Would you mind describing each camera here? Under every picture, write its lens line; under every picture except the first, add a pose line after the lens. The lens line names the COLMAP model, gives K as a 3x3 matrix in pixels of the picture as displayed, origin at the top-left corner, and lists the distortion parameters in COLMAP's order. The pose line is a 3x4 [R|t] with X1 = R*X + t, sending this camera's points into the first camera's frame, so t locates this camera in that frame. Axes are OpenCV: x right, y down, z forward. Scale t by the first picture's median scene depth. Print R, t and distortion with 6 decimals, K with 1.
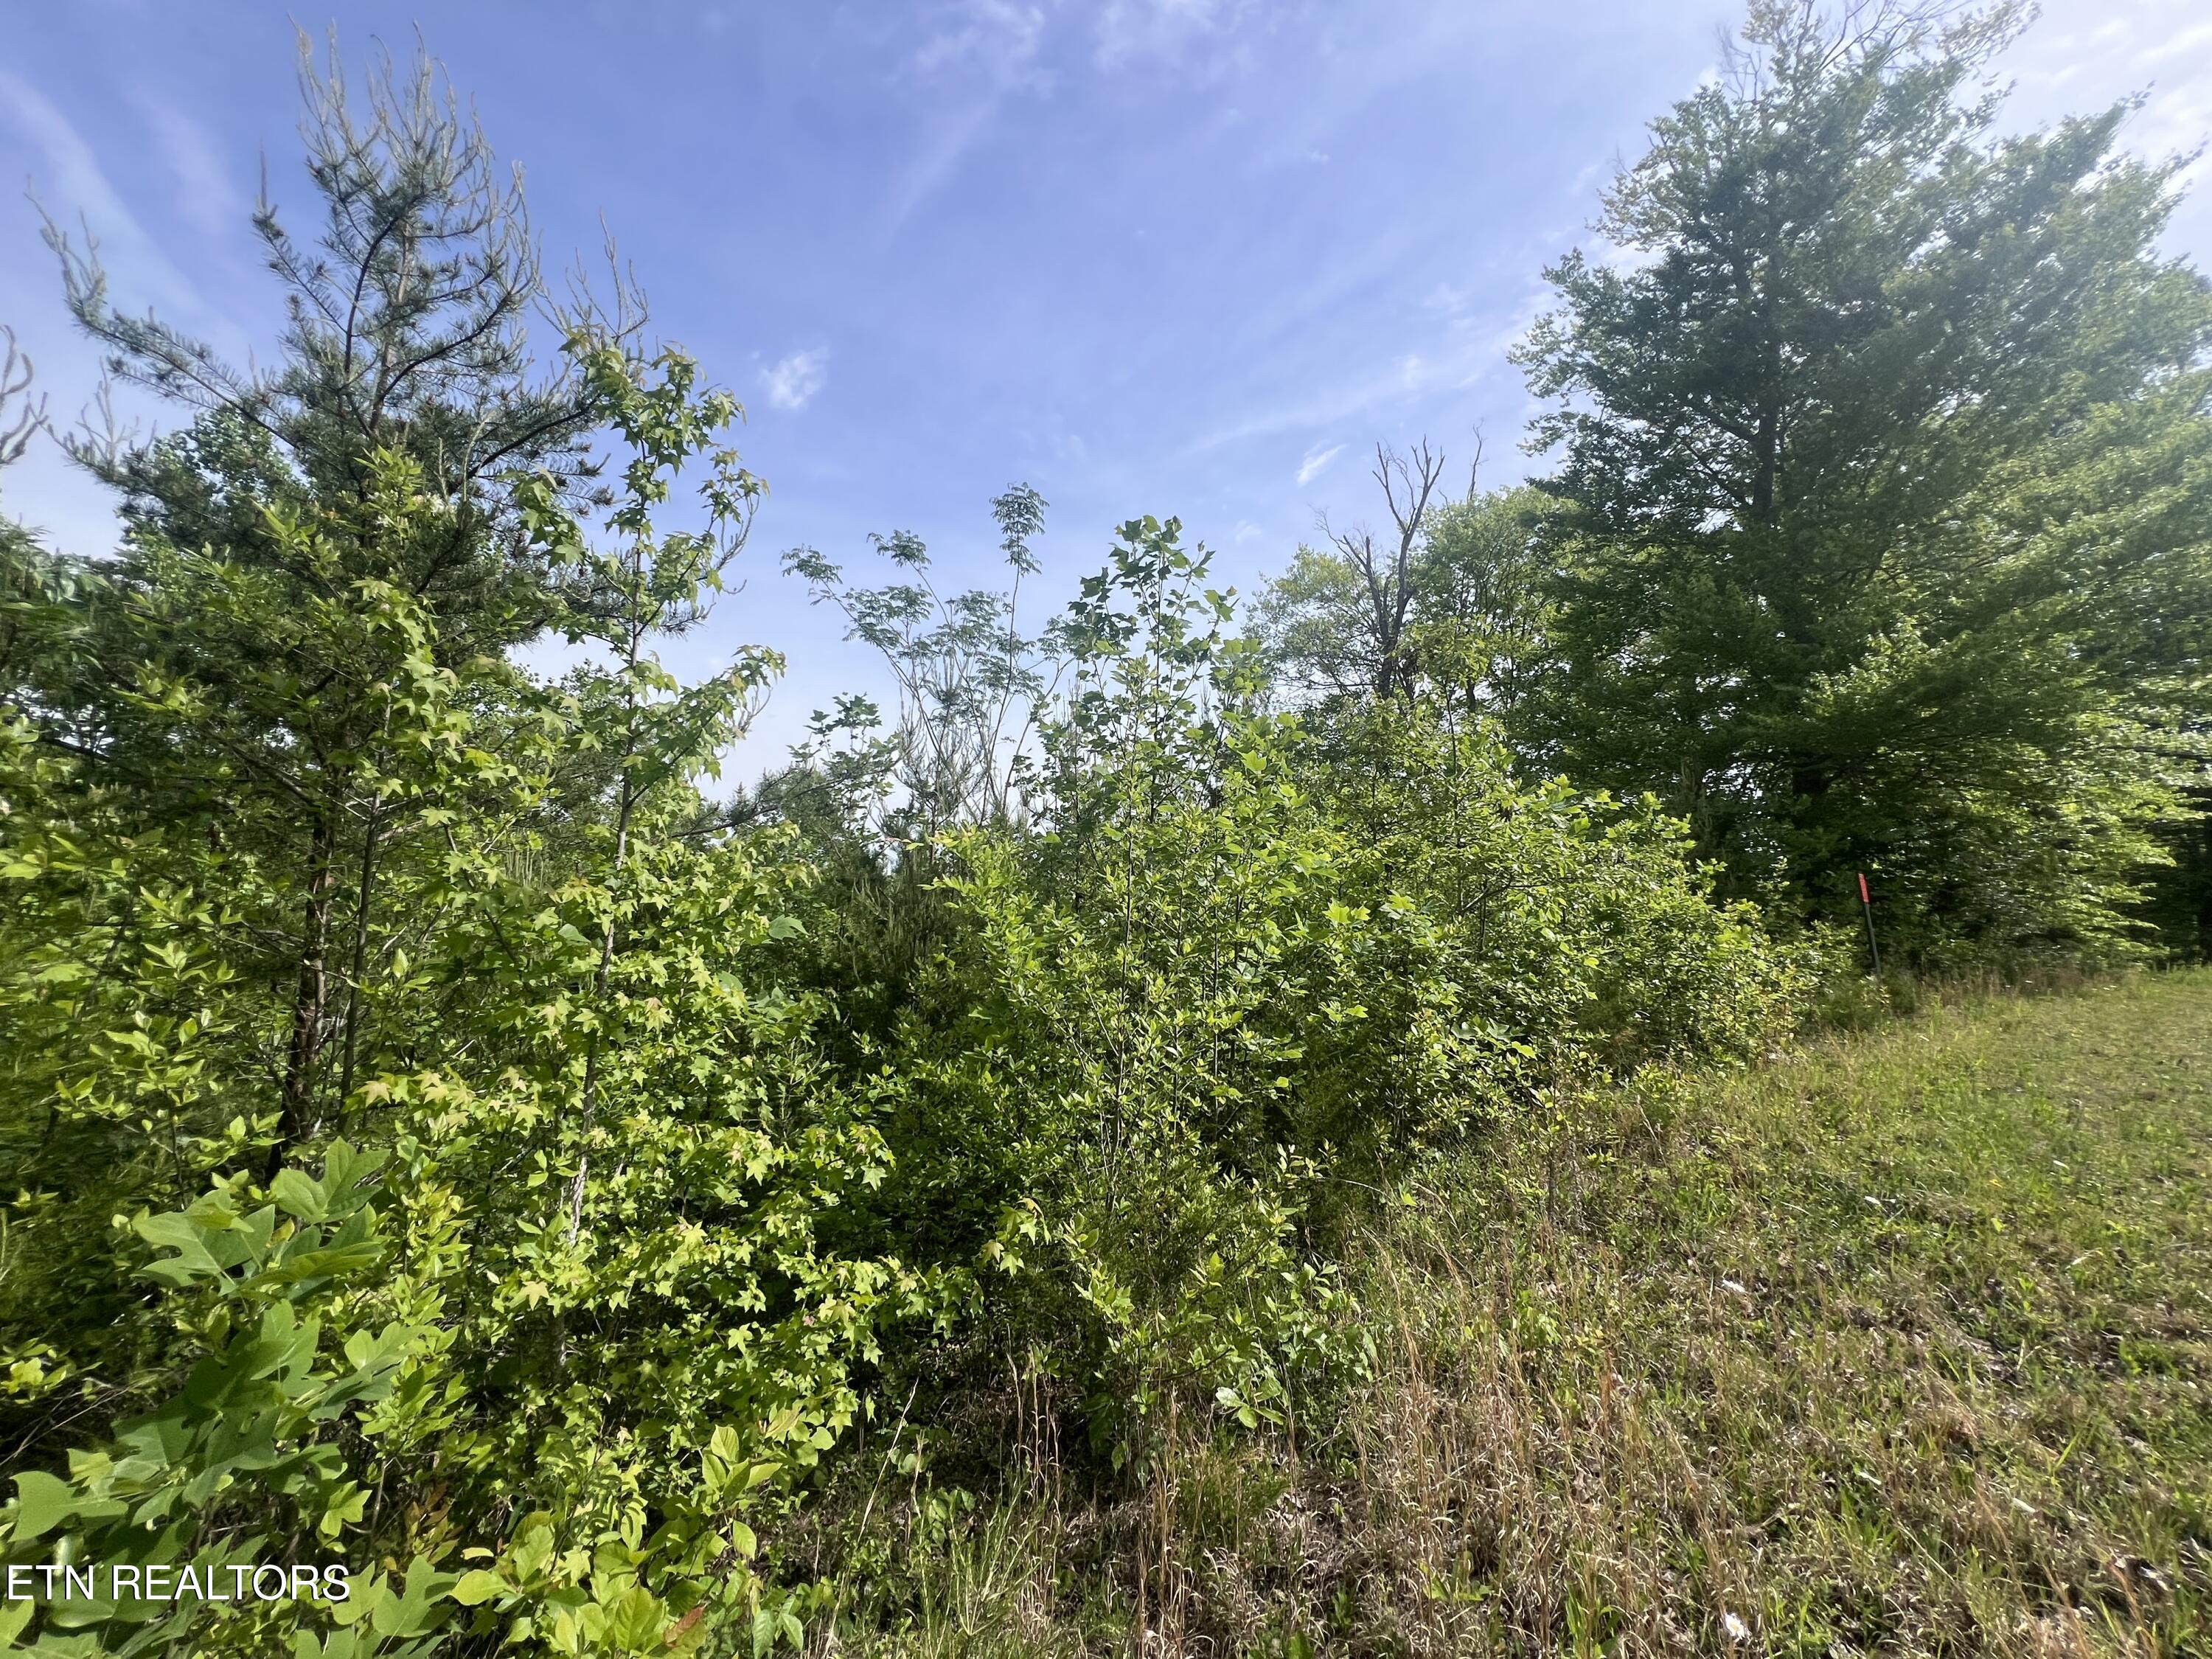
lens RADIAL K [[877.9, 0, 1108.4], [0, 877.9, 830.8], [0, 0, 1]] dist [-0.001918, -0.000150]
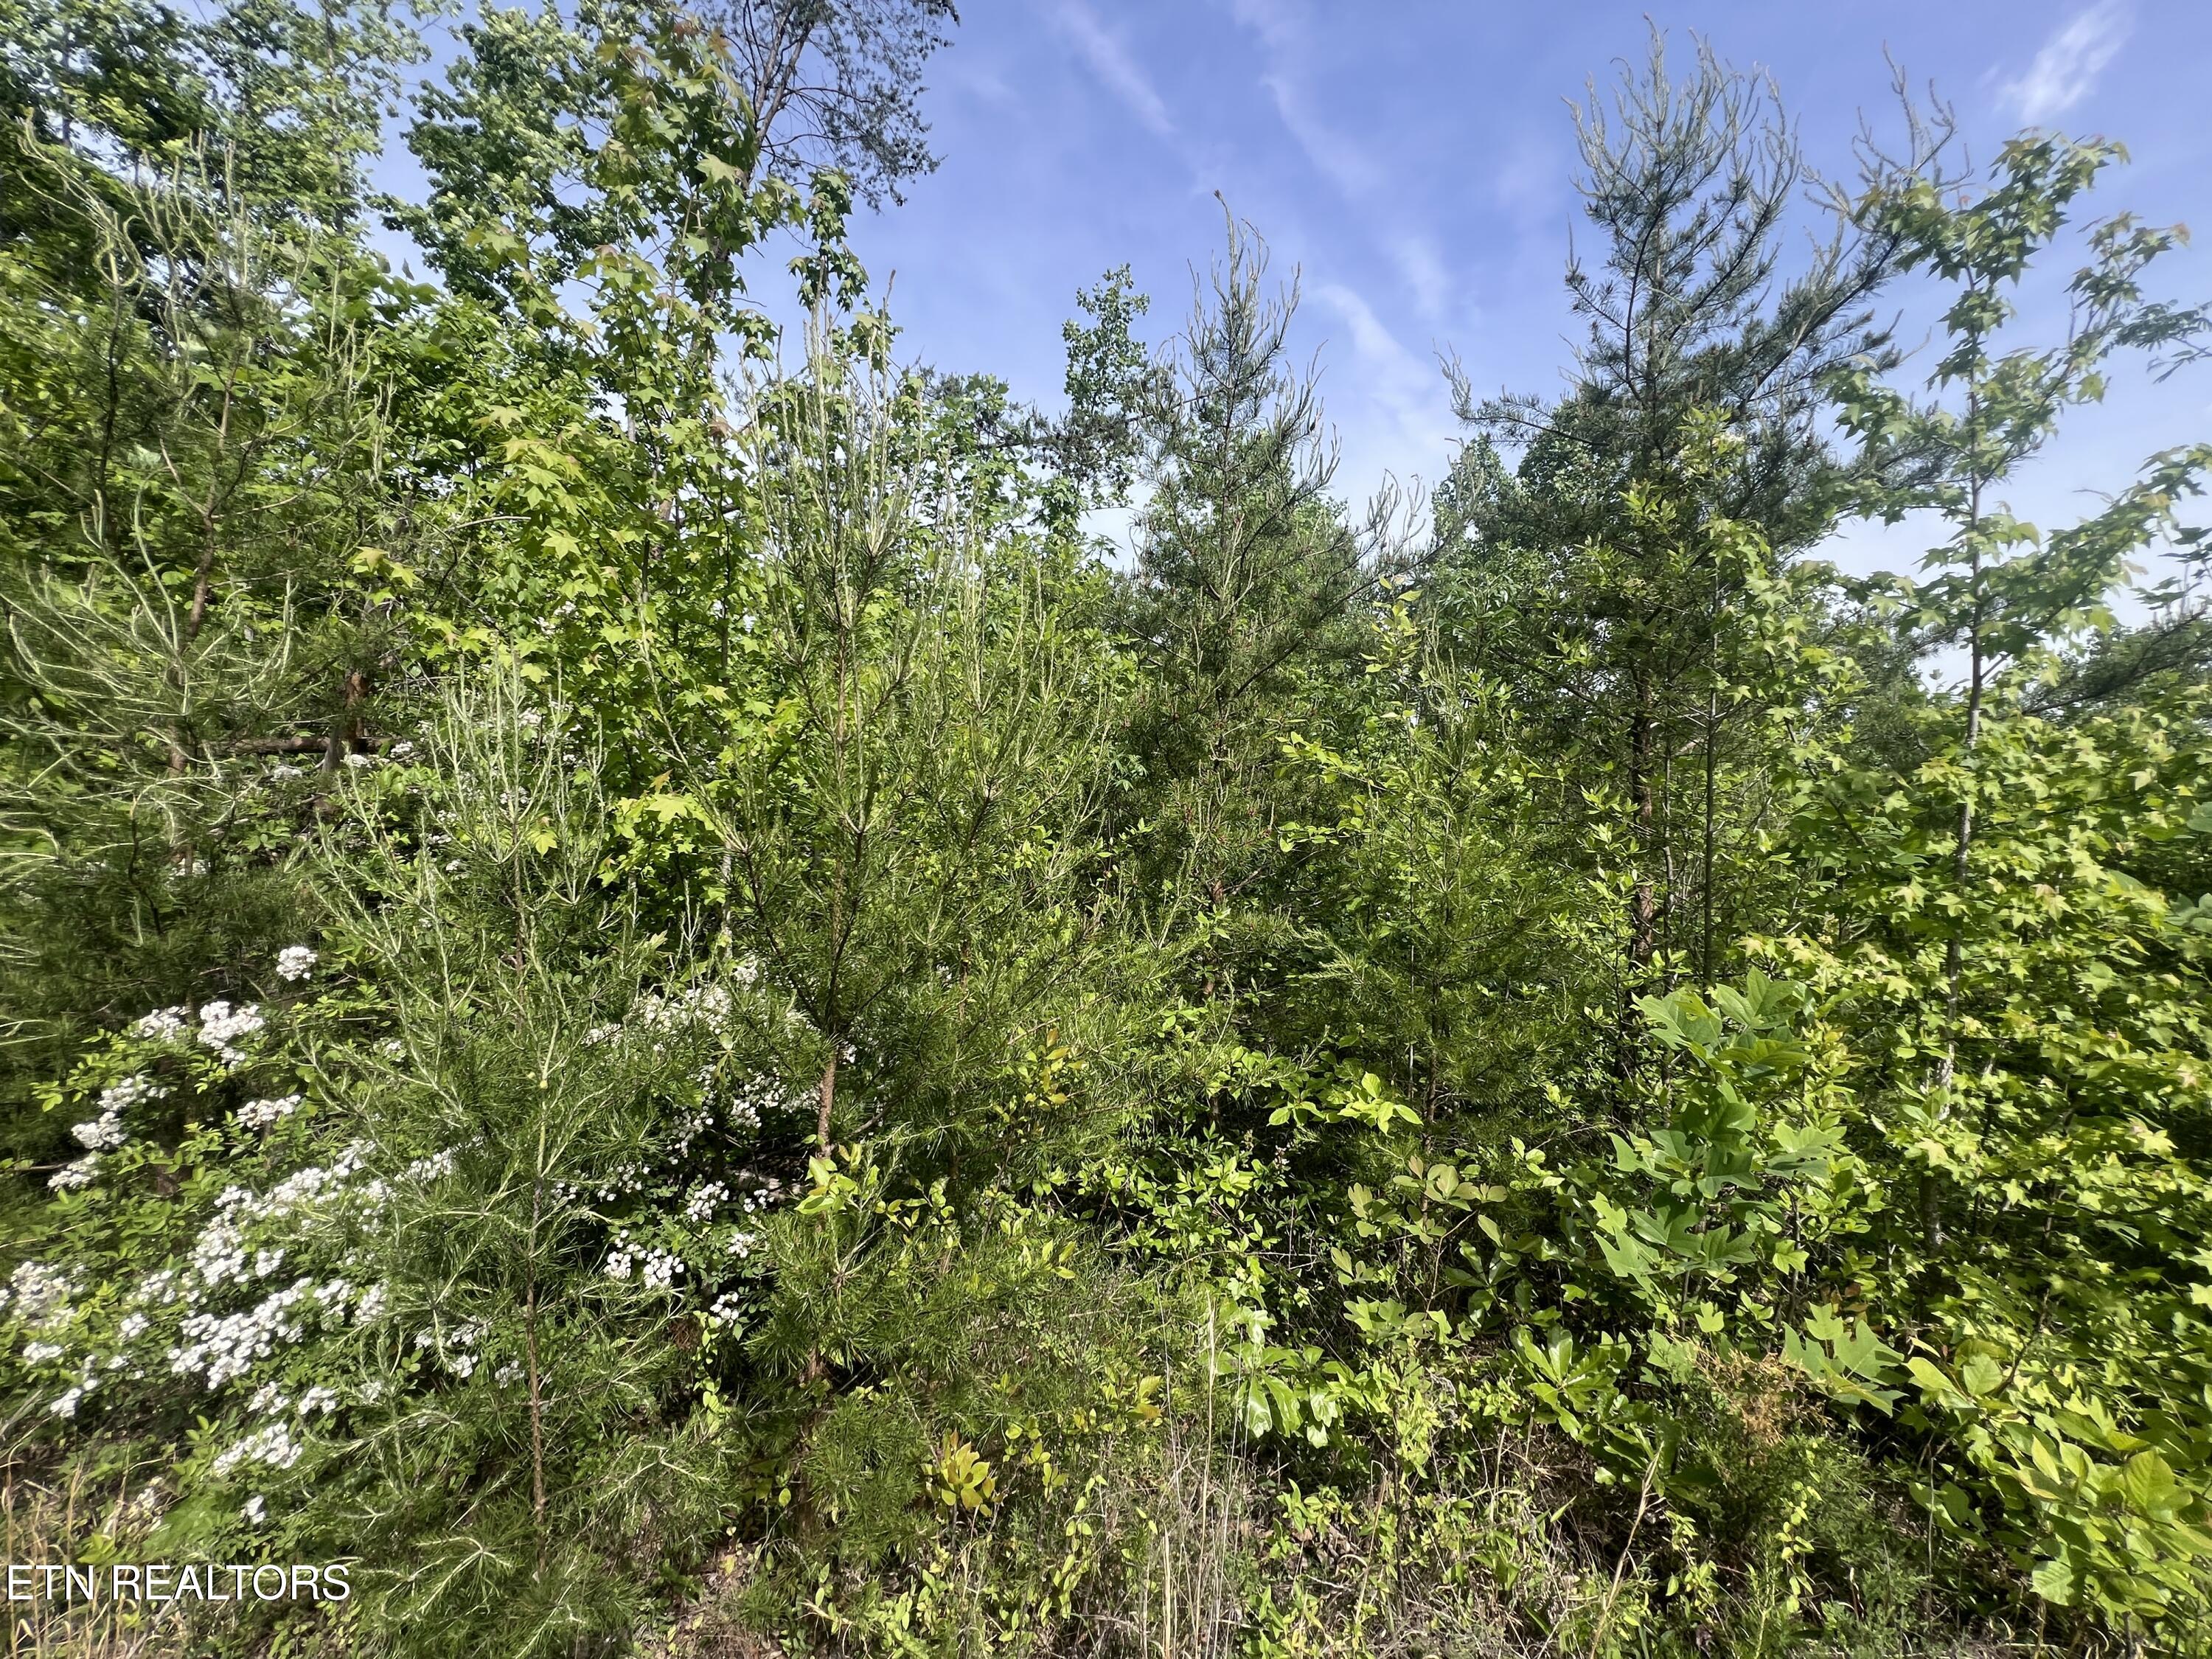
lens RADIAL K [[877.9, 0, 1104.9], [0, 877.9, 834.9], [0, 0, 1]] dist [-0.001918, -0.000150]
pose [[0.366918, -0.007678, -0.930222, -0.033171], [0.090159, 0.995552, 0.027345, 0.027616], [0.925874, -0.093901, 0.365978, -0.218651]]
